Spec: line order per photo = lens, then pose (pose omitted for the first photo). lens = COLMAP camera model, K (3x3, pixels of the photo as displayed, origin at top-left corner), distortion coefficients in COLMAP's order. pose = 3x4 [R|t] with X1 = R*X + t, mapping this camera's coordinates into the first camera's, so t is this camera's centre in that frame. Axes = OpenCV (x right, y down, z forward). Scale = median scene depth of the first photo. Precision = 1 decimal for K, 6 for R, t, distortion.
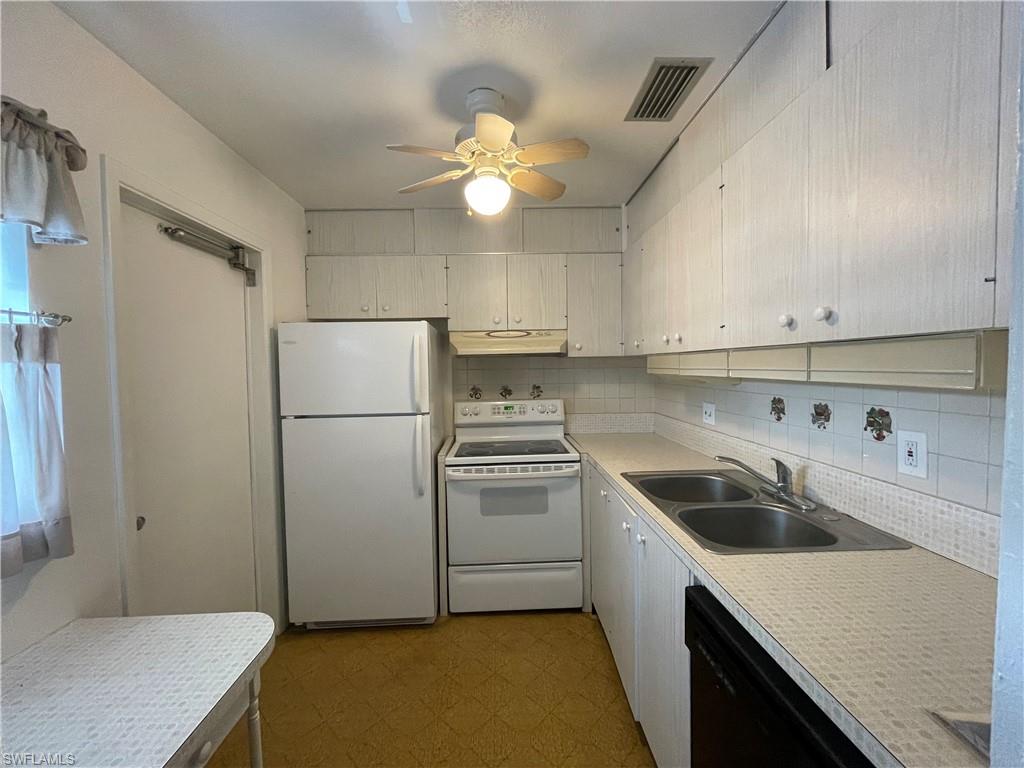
lens RADIAL K [[411.1, 0, 513.4], [0, 411.1, 382.4], [0, 0, 1]] dist [0.001500, 0.000122]
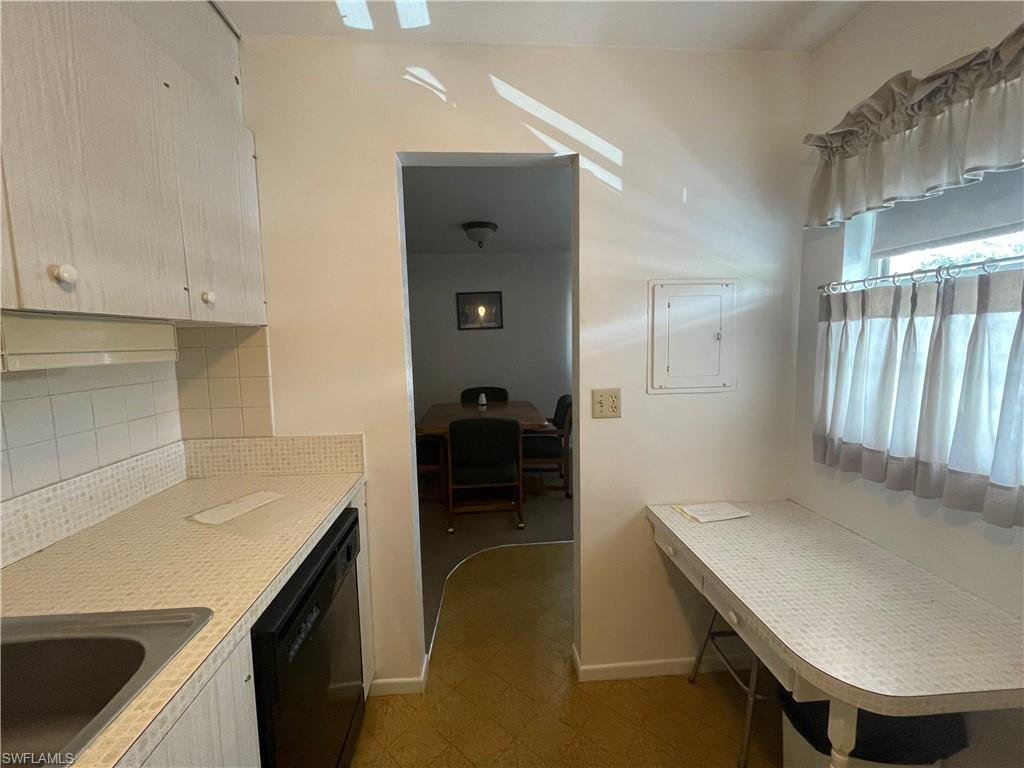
lens RADIAL K [[411.1, 0, 512.1], [0, 411.1, 381.8], [0, 0, 1]] dist [0.001500, 0.000122]
pose [[-0.998176, 0.038150, -0.046786, -0.004859], [0.031017, 0.988991, 0.144691, -0.062513], [0.051791, 0.142976, -0.988370, 1.927083]]
